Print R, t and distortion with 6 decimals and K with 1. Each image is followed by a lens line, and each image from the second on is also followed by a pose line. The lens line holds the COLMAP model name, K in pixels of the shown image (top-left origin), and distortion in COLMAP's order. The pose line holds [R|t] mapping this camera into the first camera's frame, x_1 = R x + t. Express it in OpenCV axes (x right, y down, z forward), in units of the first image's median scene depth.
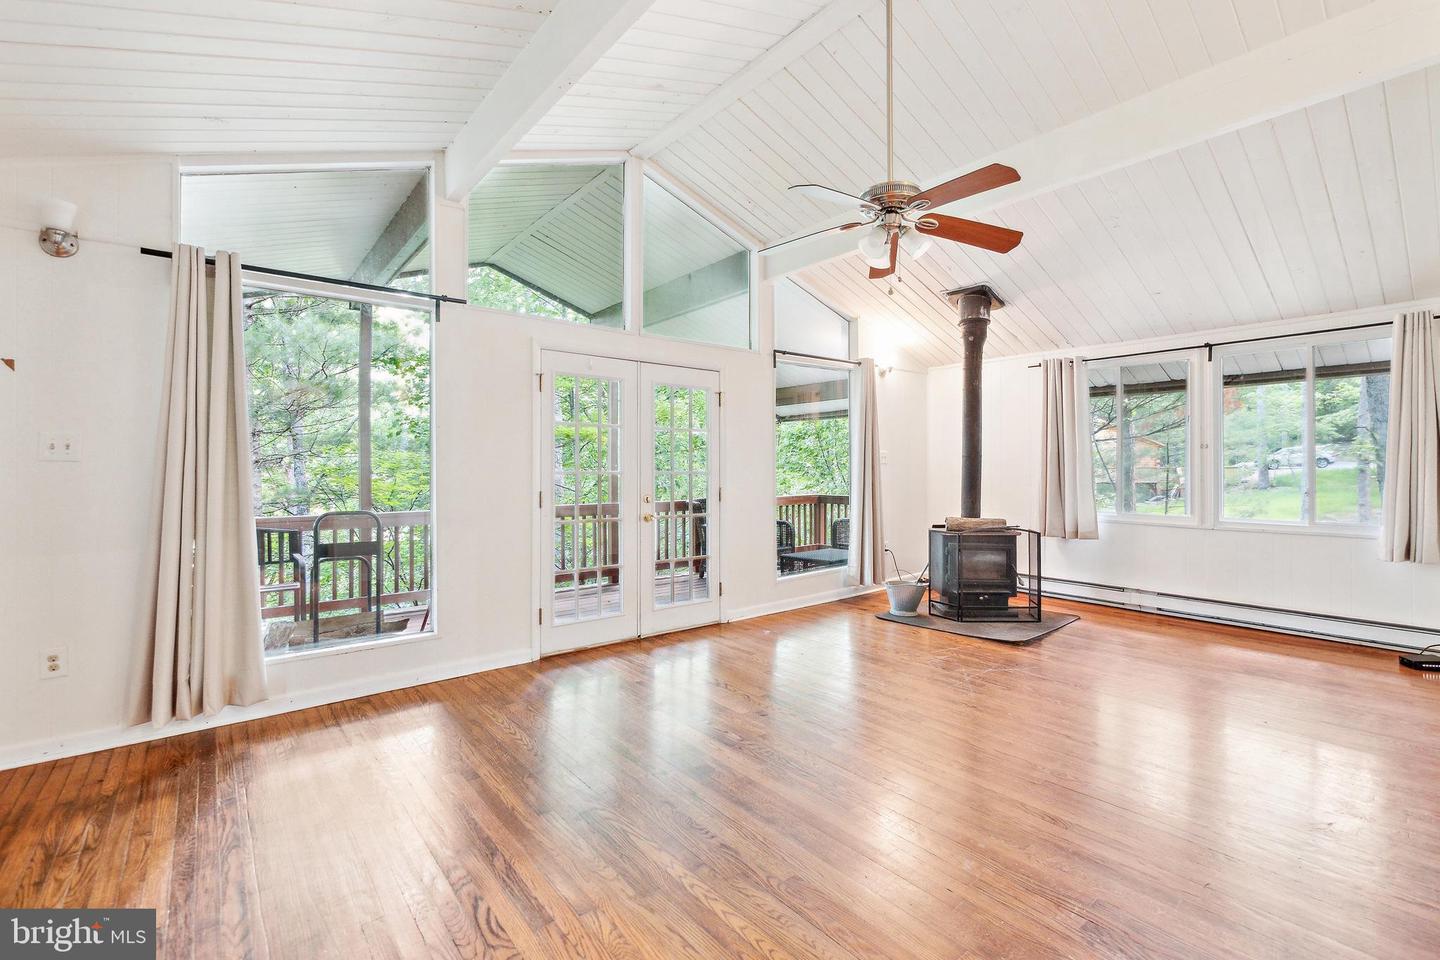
lens RADIAL K [[615.2, 0, 717.5], [0, 615.2, 473.4], [0, 0, 1]] dist [0.001856, 0.000377]
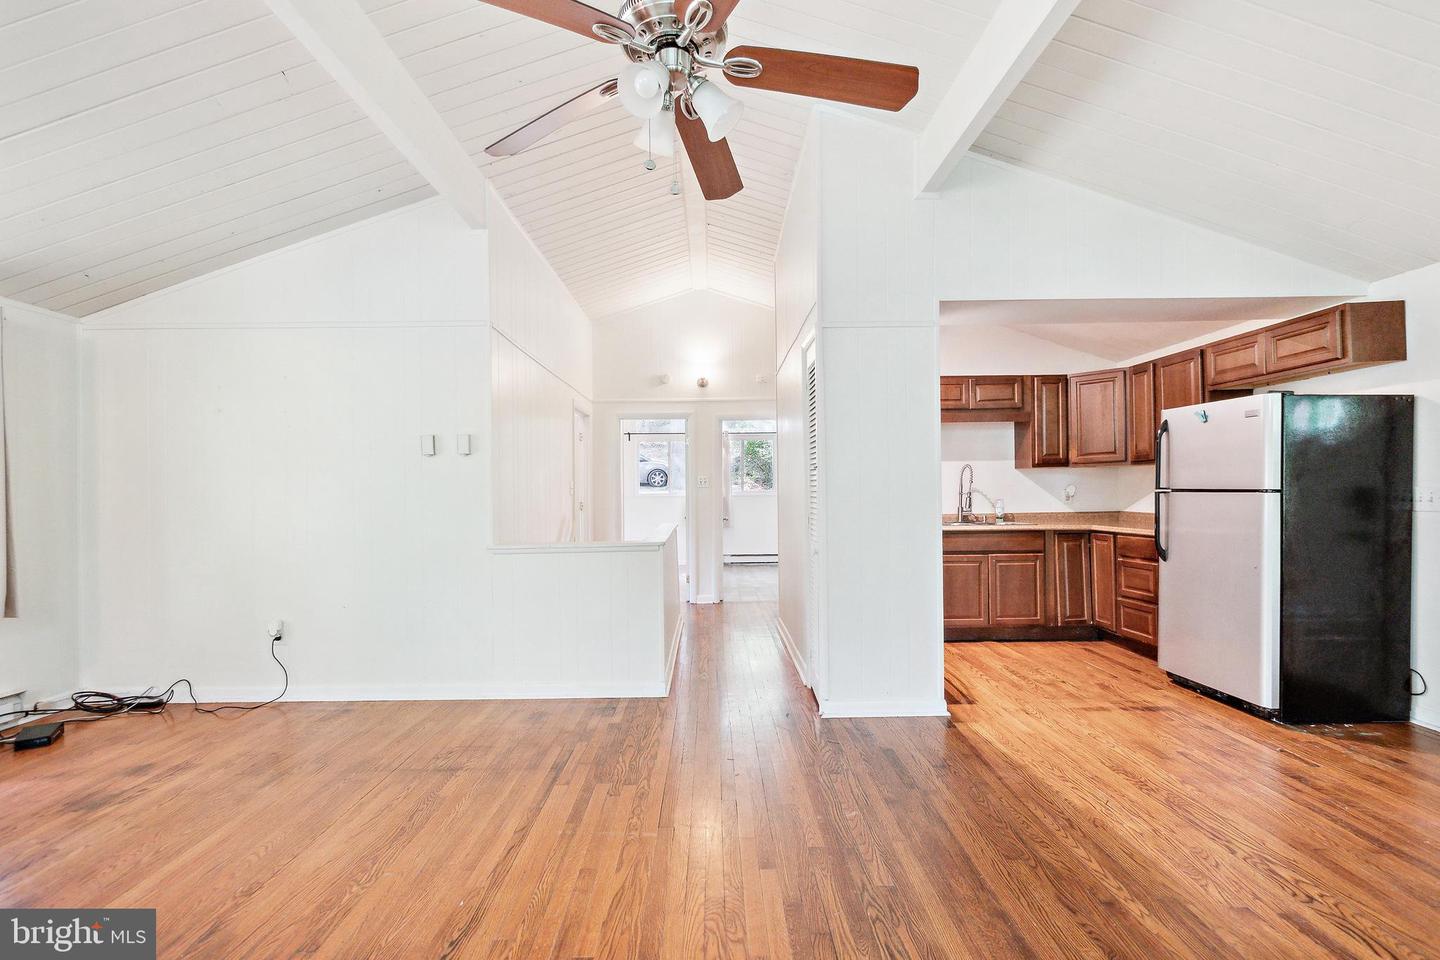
lens RADIAL K [[615.2, 0, 720.5], [0, 615.2, 490.0], [0, 0, 1]] dist [0.001856, 0.000377]
pose [[-0.777812, 0.009734, 0.628421, -0.176661], [0.012247, 0.999925, -0.000329, -0.016664], [-0.628377, 0.007440, -0.777873, 2.205207]]
